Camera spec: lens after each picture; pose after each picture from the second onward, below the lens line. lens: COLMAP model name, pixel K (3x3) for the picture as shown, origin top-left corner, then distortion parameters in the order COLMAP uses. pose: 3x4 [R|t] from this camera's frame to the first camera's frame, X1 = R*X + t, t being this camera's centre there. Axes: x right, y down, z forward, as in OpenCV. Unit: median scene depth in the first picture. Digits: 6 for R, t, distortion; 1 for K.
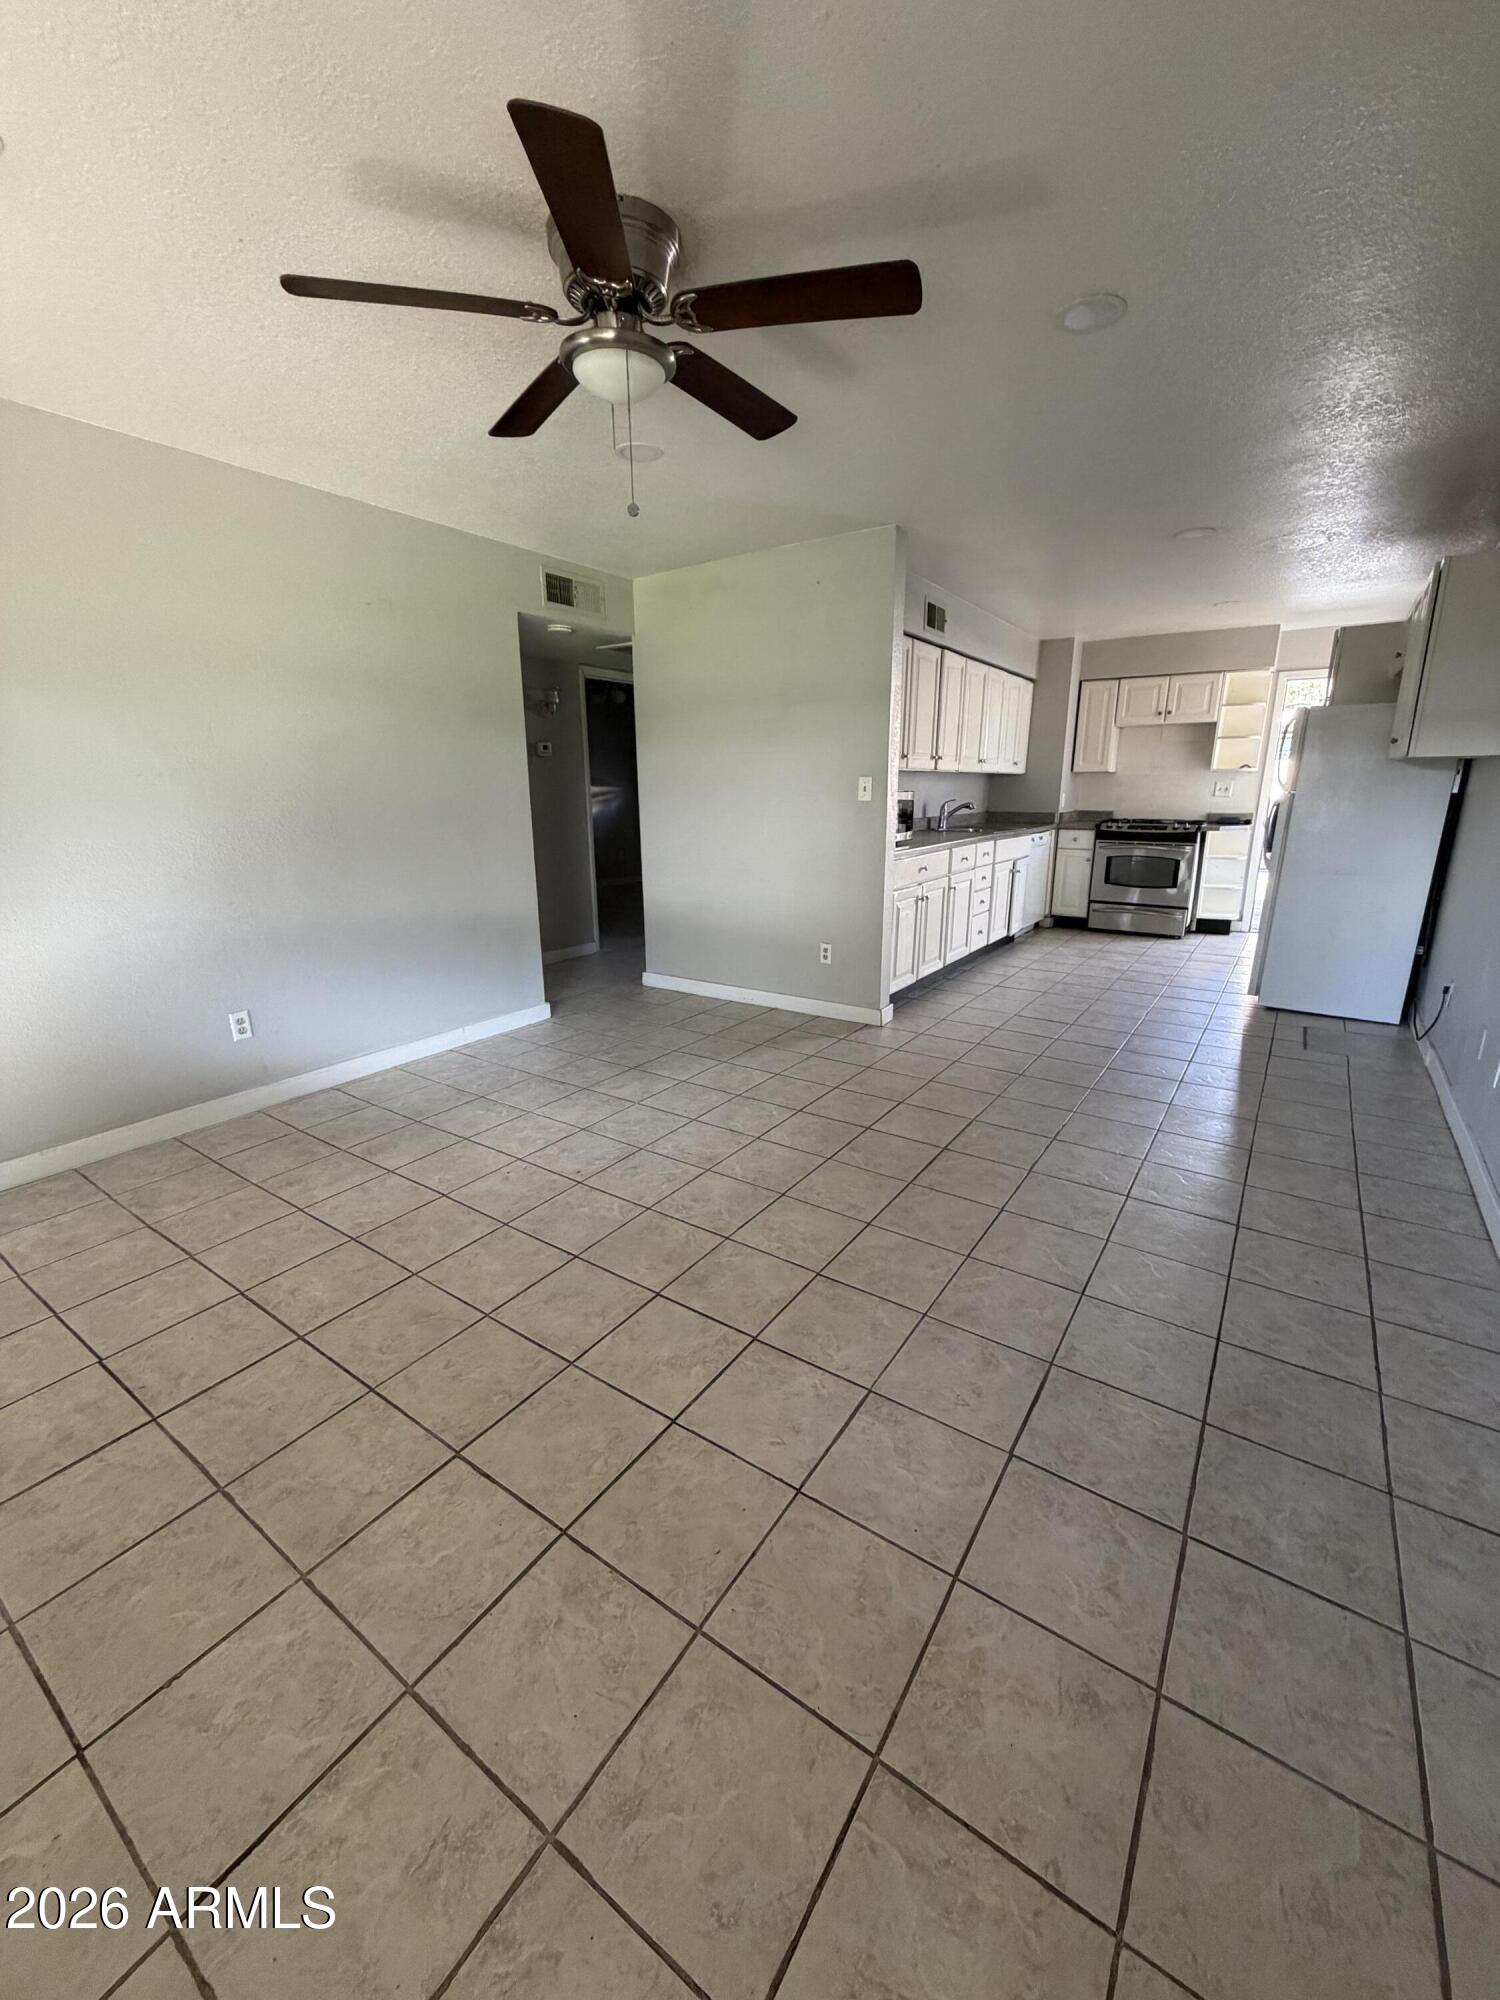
lens RADIAL K [[801.1, 0, 754.1], [0, 801.1, 990.0], [0, 0, 1]] dist [0.002223, -0.000037]
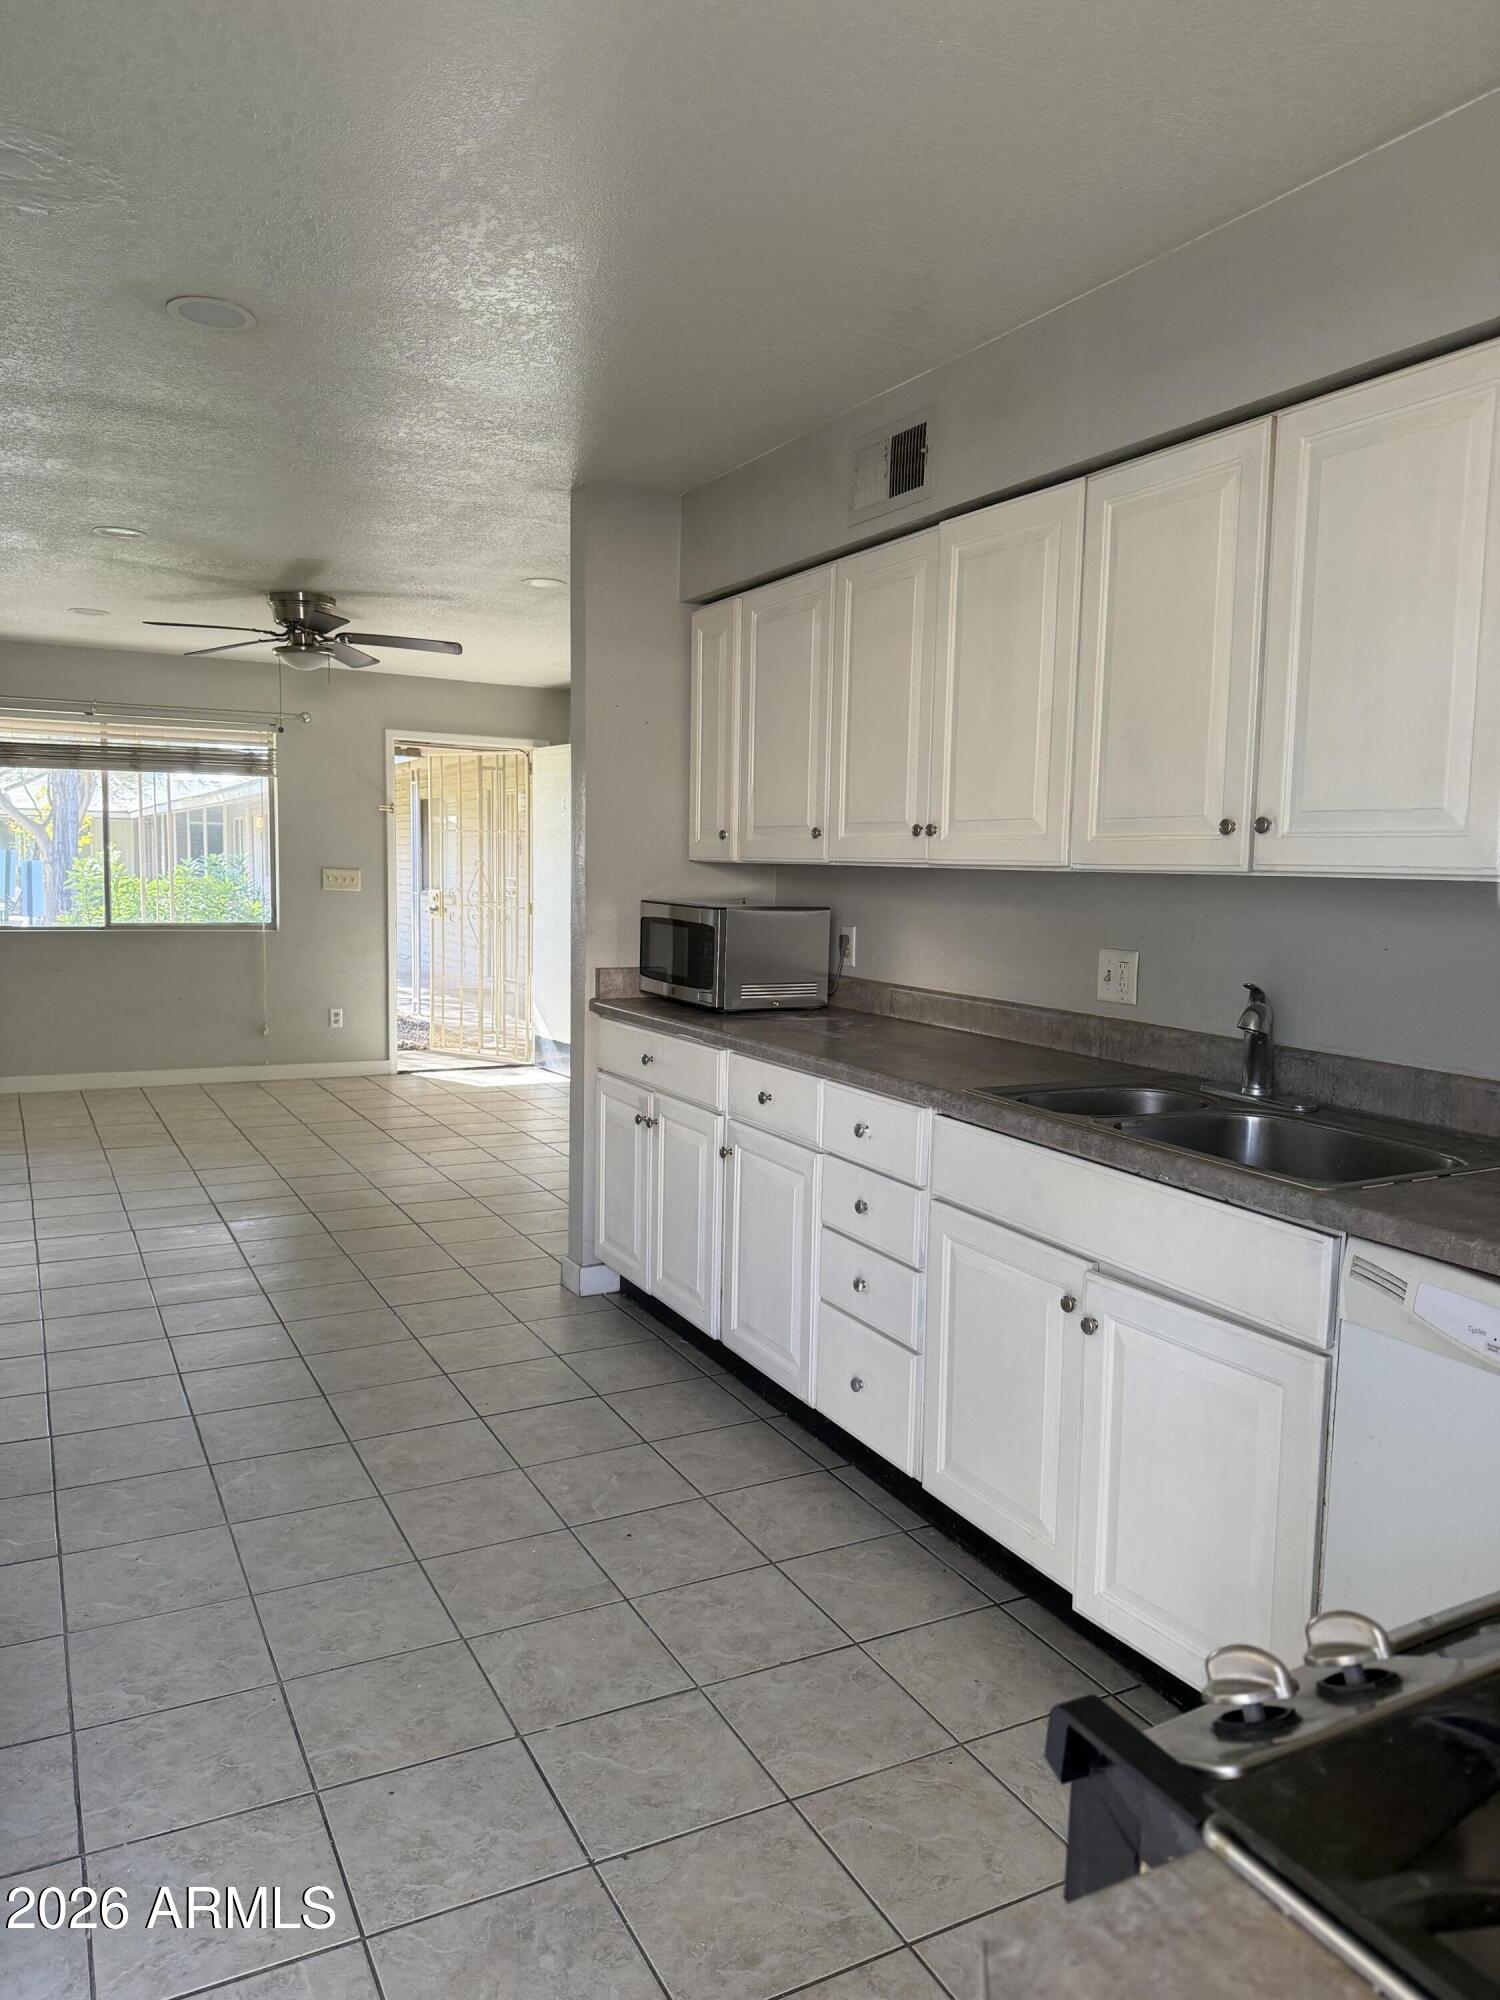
lens RADIAL K [[1413.6, 0, 757.7], [0, 1413.6, 1009.1], [0, 0, 1]] dist [0.078315, -0.055758]
pose [[-0.463964, 0.091903, -0.881074, 0.622819], [-0.238745, 0.944829, 0.224274, -0.262017], [0.853076, 0.314407, -0.416425, 0.941875]]
